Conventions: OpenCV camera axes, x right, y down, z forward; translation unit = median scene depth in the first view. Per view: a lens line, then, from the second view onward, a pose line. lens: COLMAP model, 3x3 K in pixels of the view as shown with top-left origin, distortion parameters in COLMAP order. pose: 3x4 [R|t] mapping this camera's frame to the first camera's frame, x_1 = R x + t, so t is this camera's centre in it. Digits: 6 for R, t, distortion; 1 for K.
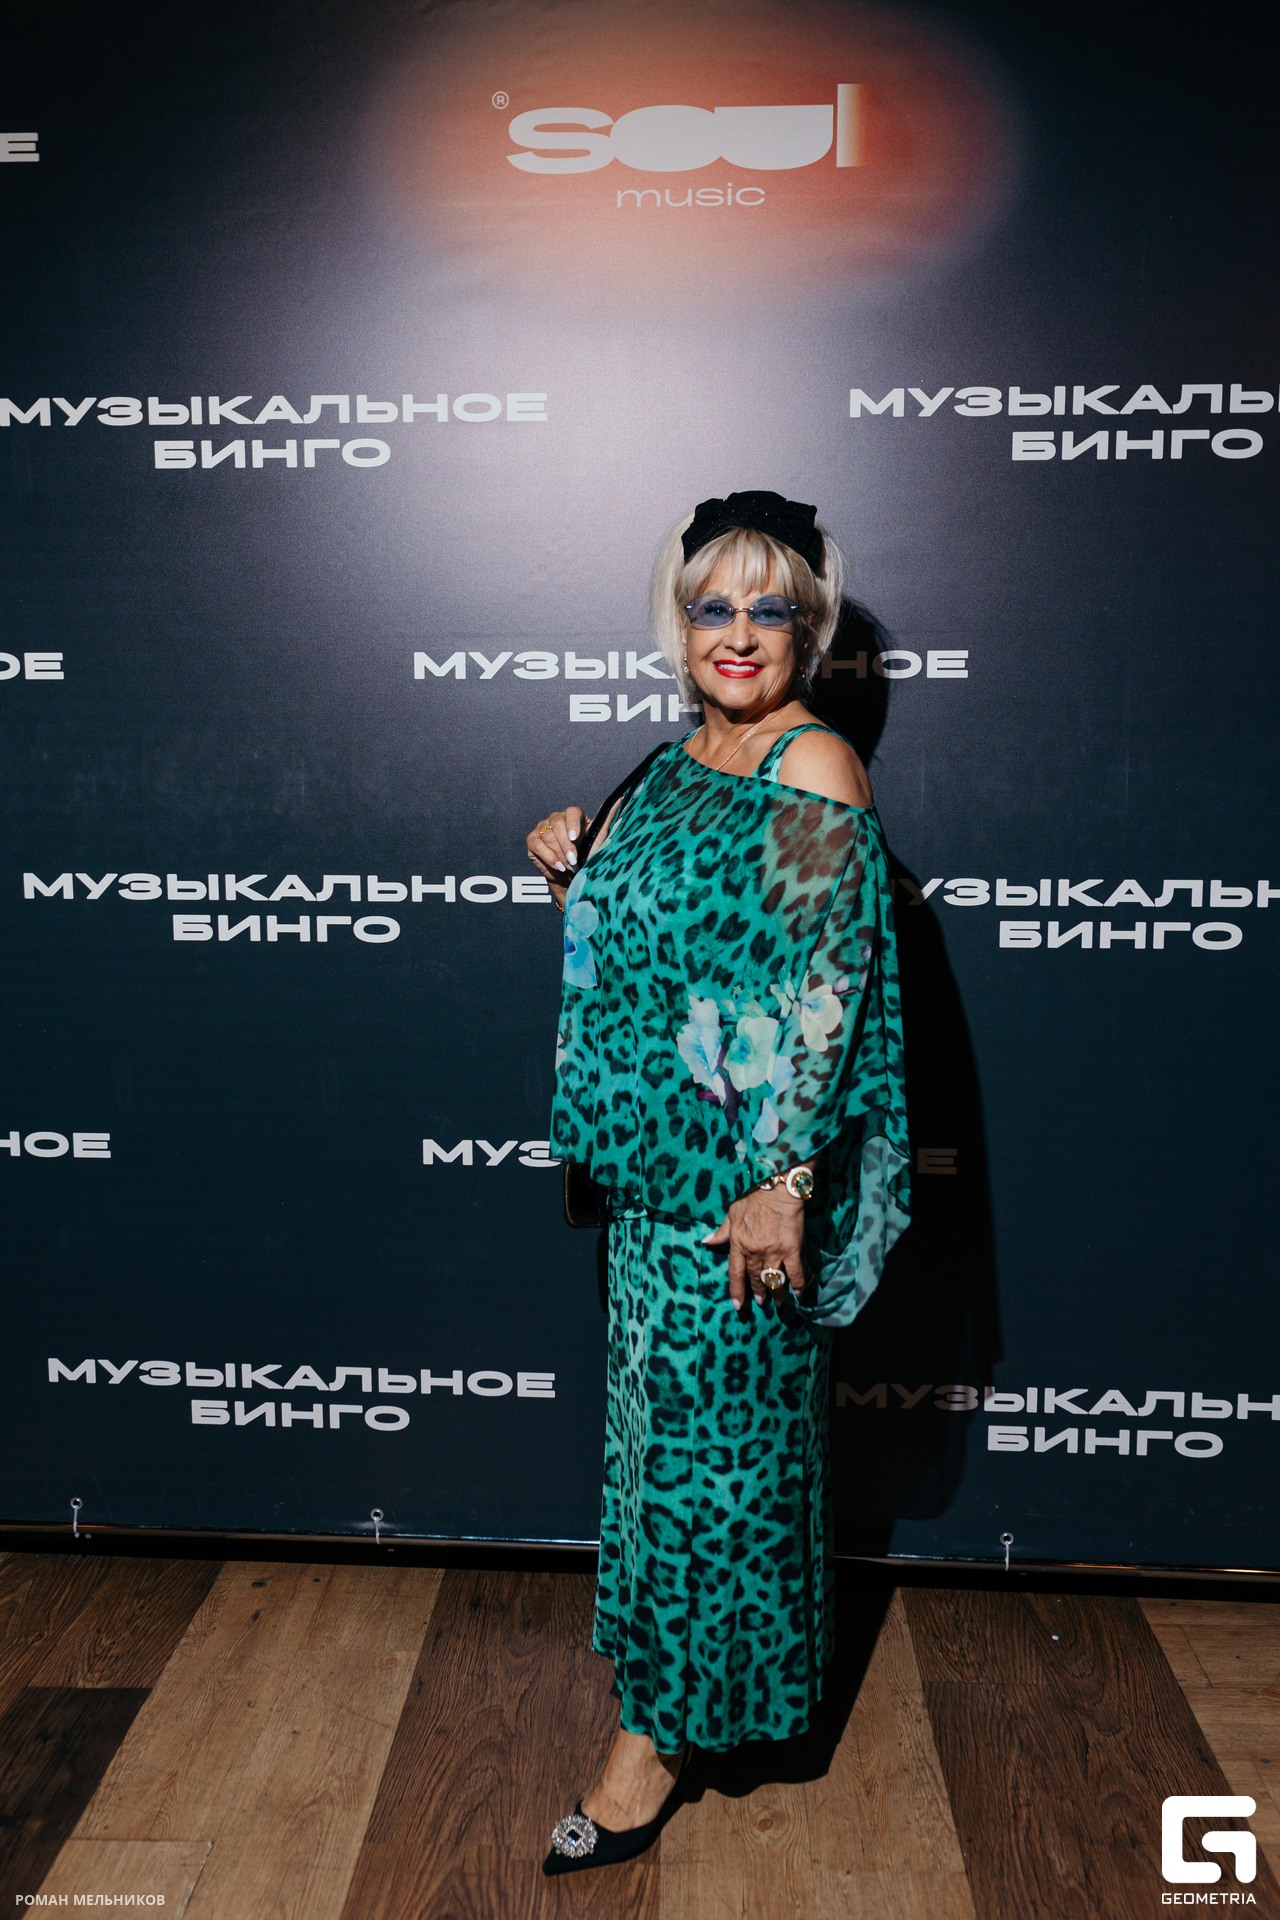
lens RADIAL K [[1823.0, 0, 630.4], [0, 1823.0, 958.7], [0, 0, 1]] dist [0.001275, 0.000000]
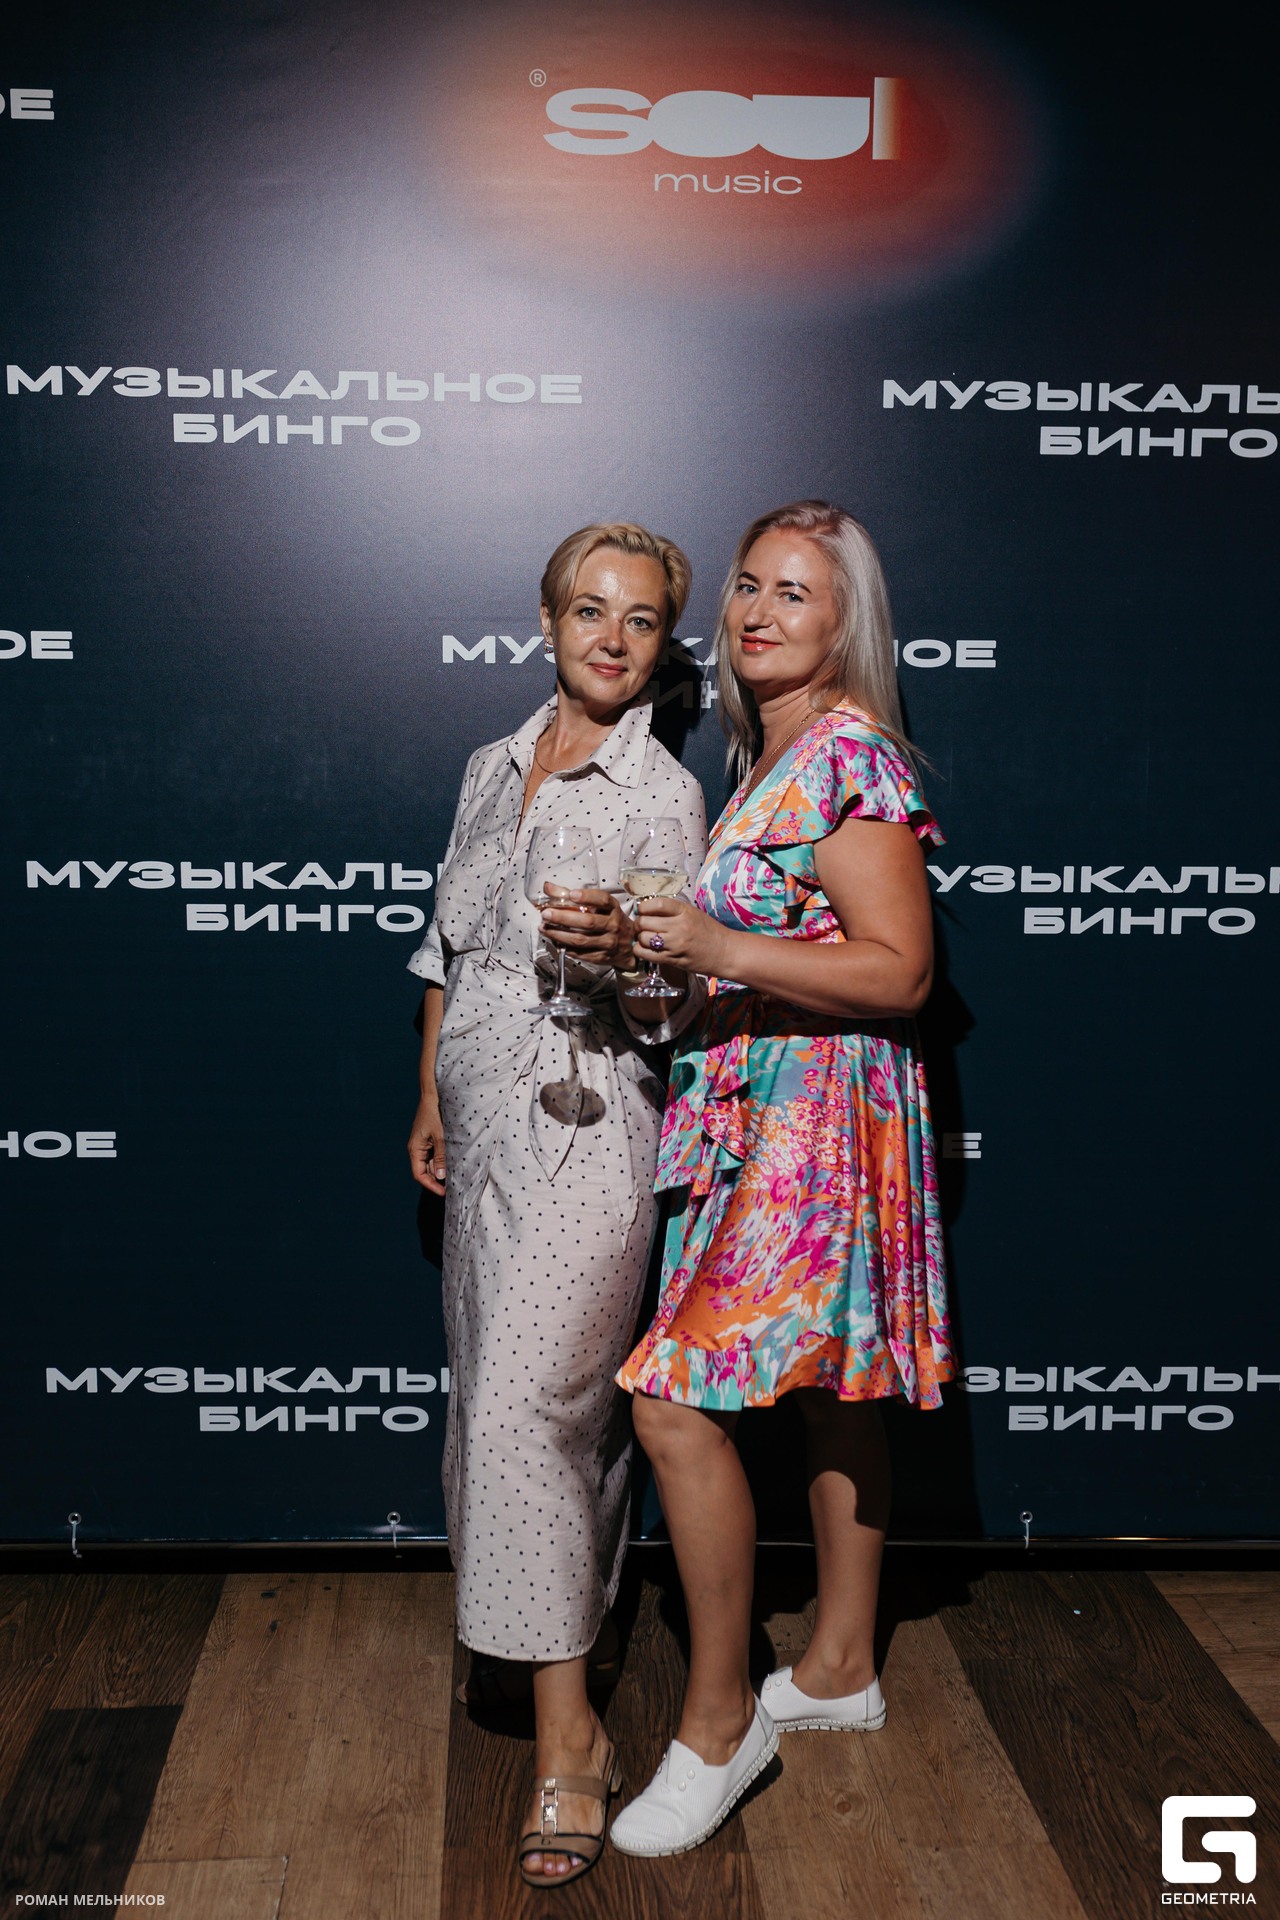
lens RADIAL K [[1823.0, 0, 628.1], [0, 1823.0, 960.8], [0, 0, 1]] dist [0.001275, 0.000000]
pose [[0.994143, -0.005741, 0.107924, -0.127742], [0.006402, 0.999963, -0.005774, 0.013628], [-0.107887, 0.006431, 0.994142, 0.013878]]
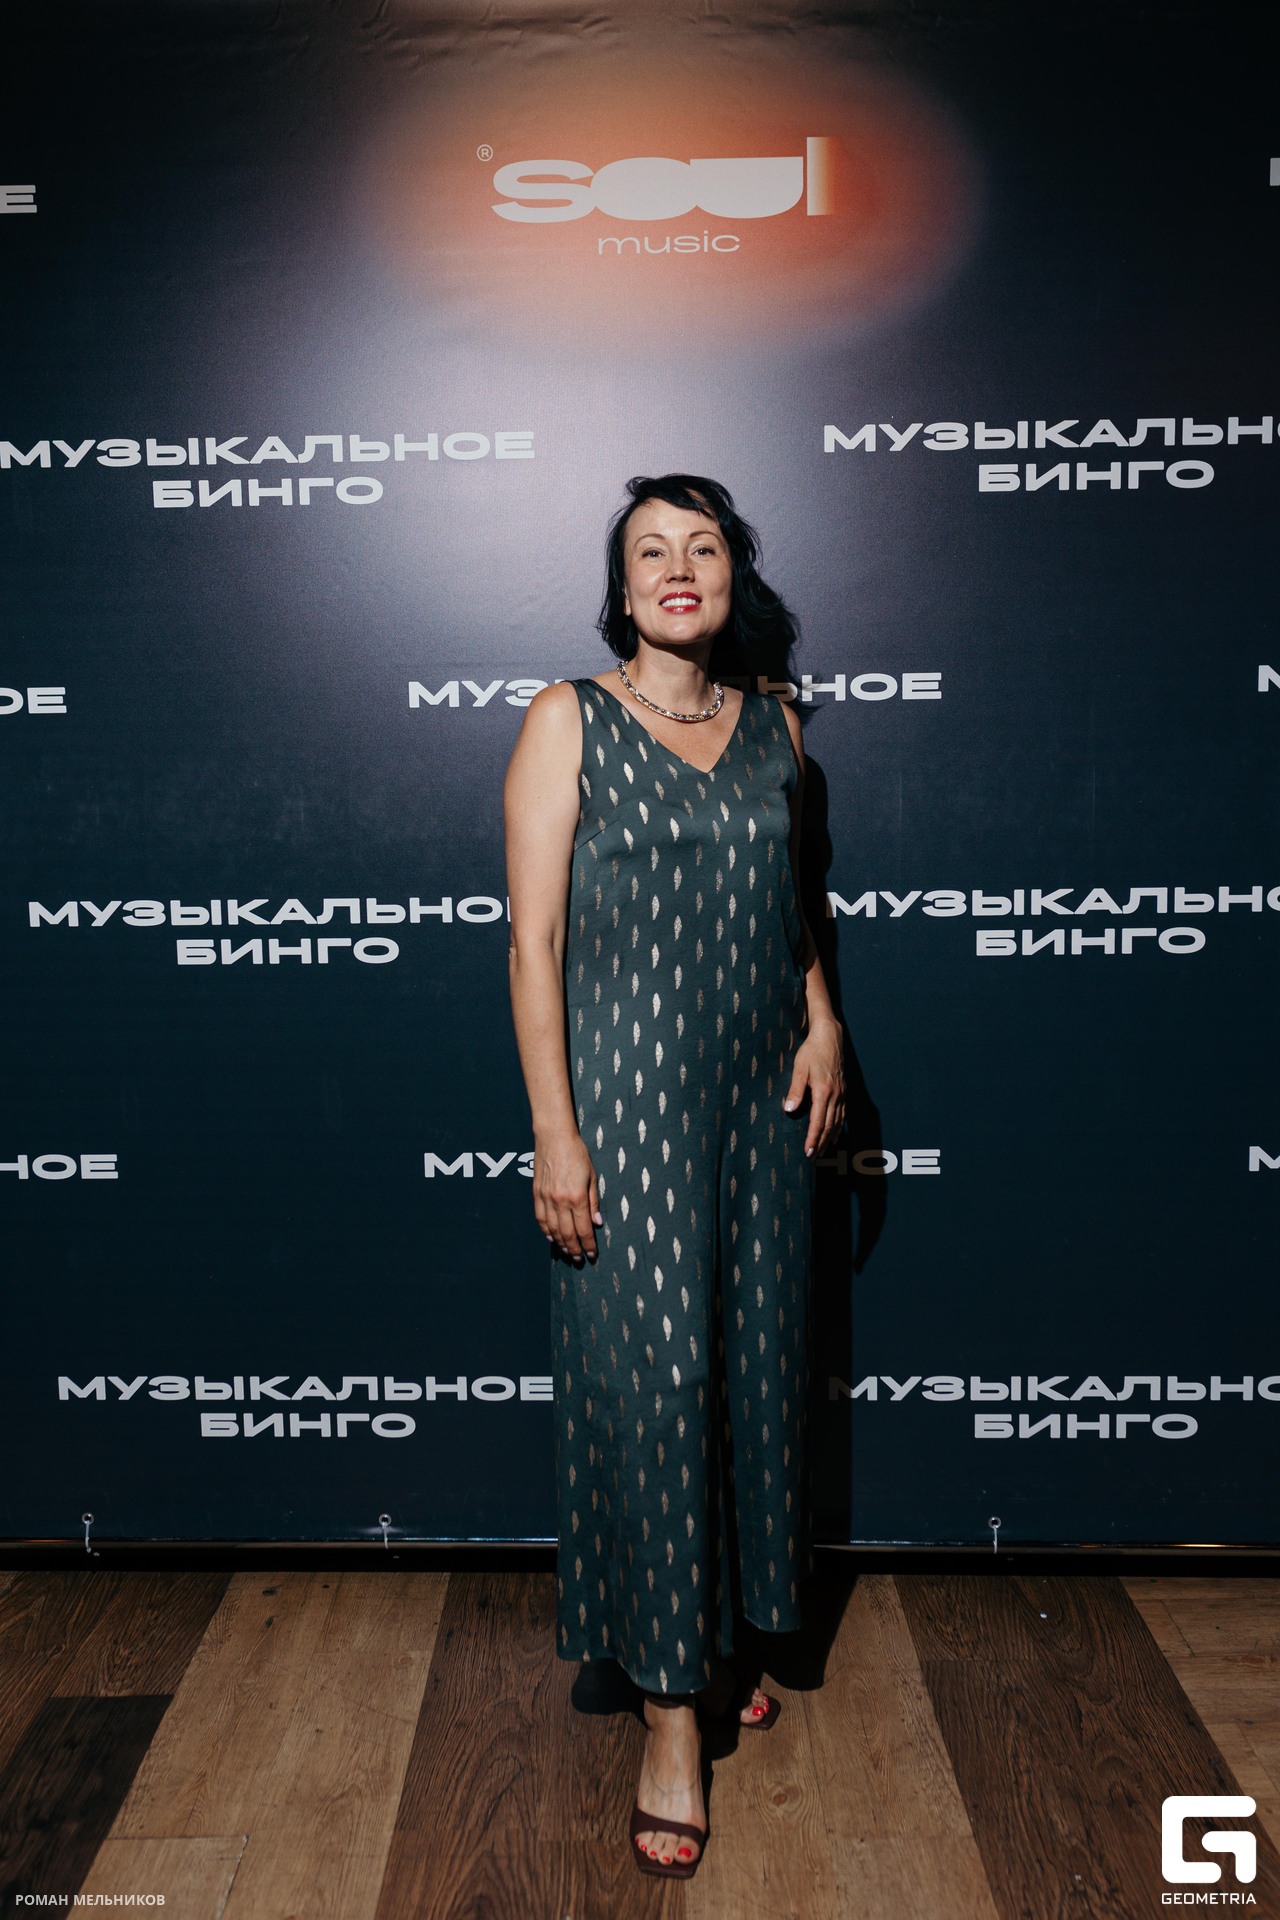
lens RADIAL K [[1823.0, 0, 640.5], [0, 1823.0, 957.9], [0, 0, 1]] dist [0.001275, 0.000000]
pose [[0.999008, -0.020293, 0.039642, -0.031919], [0.020749, 0.999723, -0.011146, 0.002995], [-0.039405, 0.011957, 0.999152, -0.038626]]
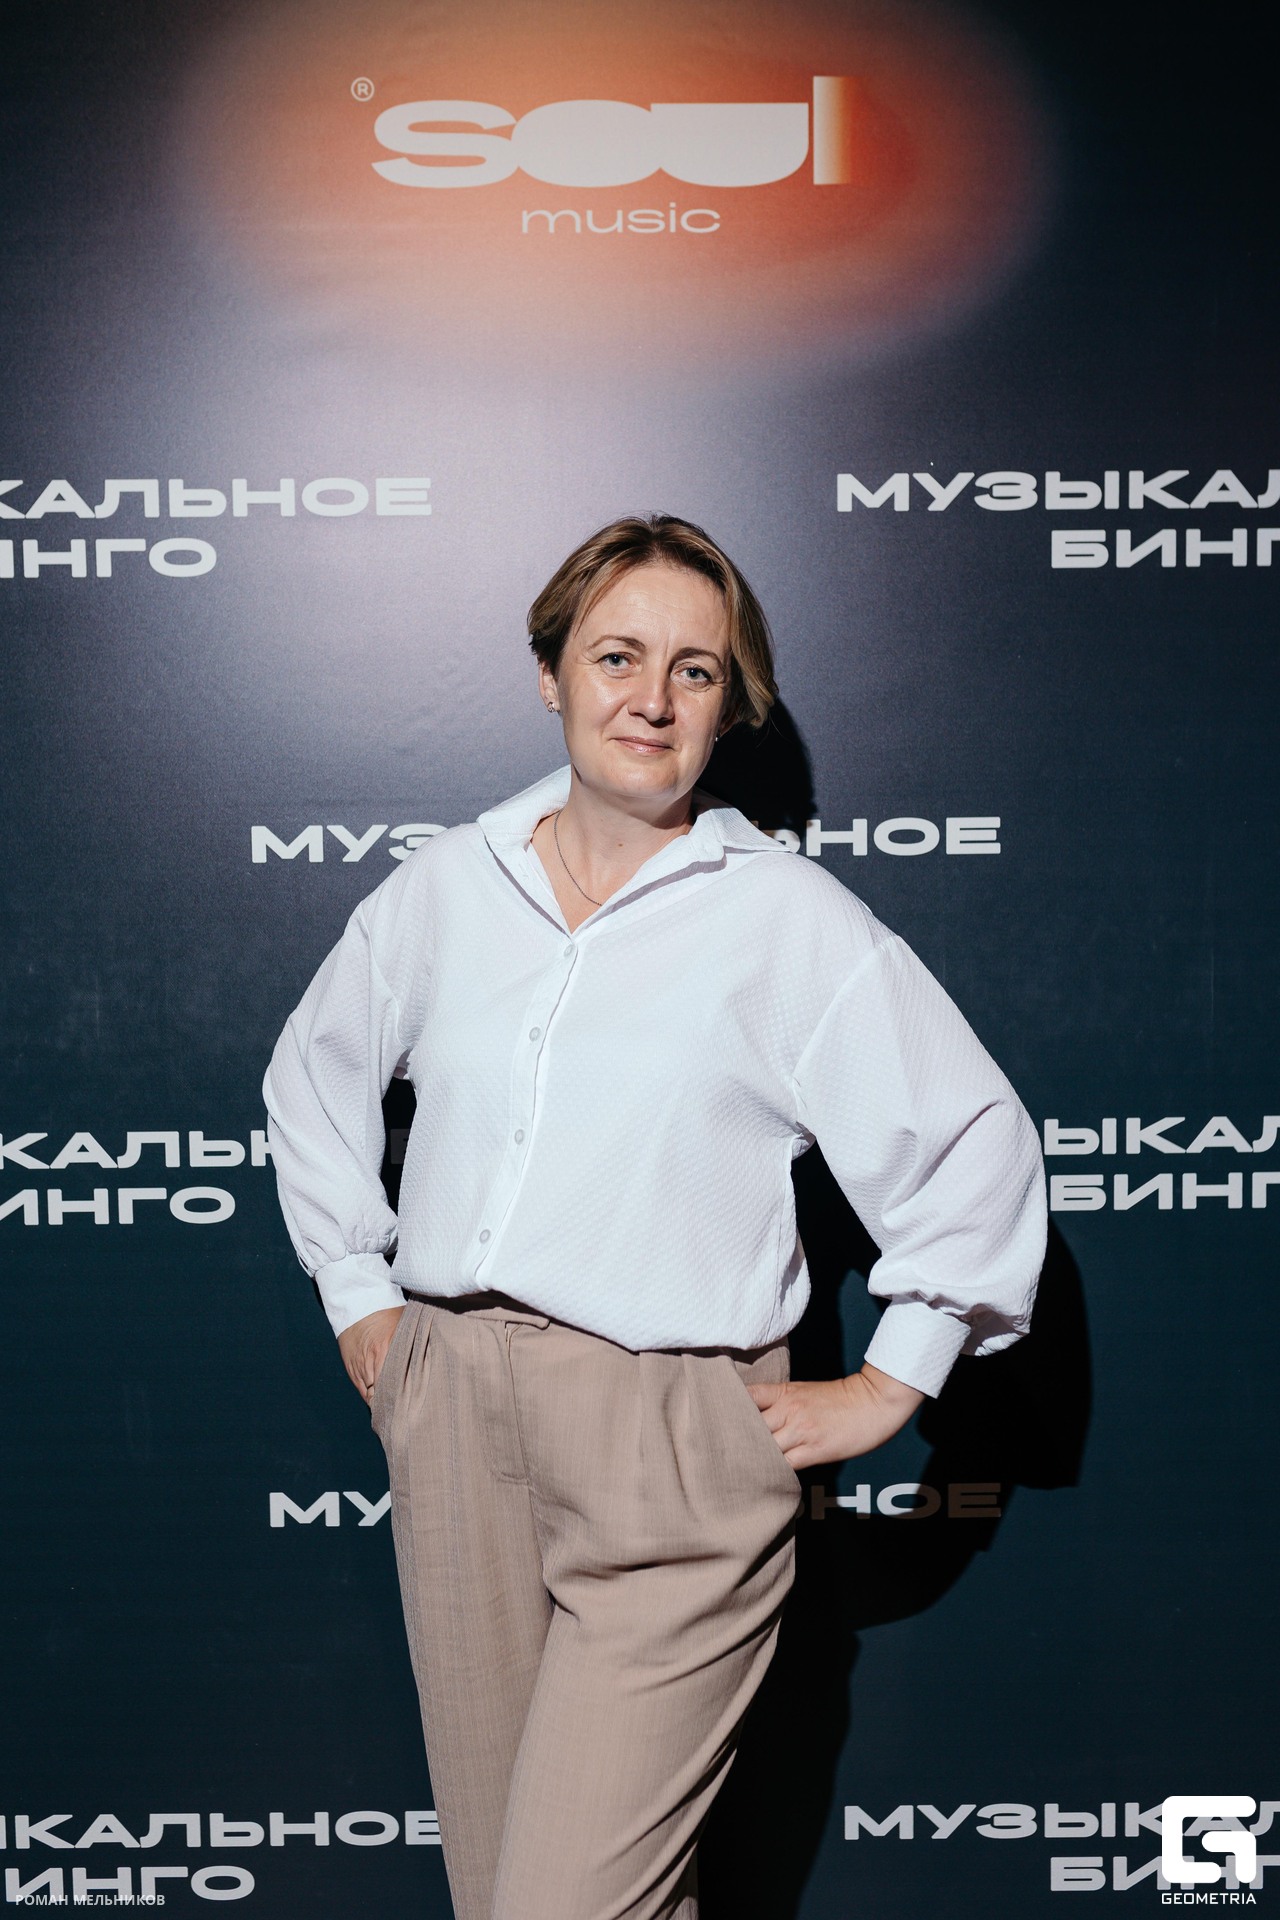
lens RADIAL K [[1823.0, 0, 620.2], [0, 1823.0, 951.4], [0, 0, 1]] dist [0.001275, 0.000000]
pose [[0.996318, -0.017134, 0.084005, -0.034087], [0.022672, 0.997601, -0.065412, -0.067778], [-0.082683, 0.067075, 0.994316, 0.268046]]
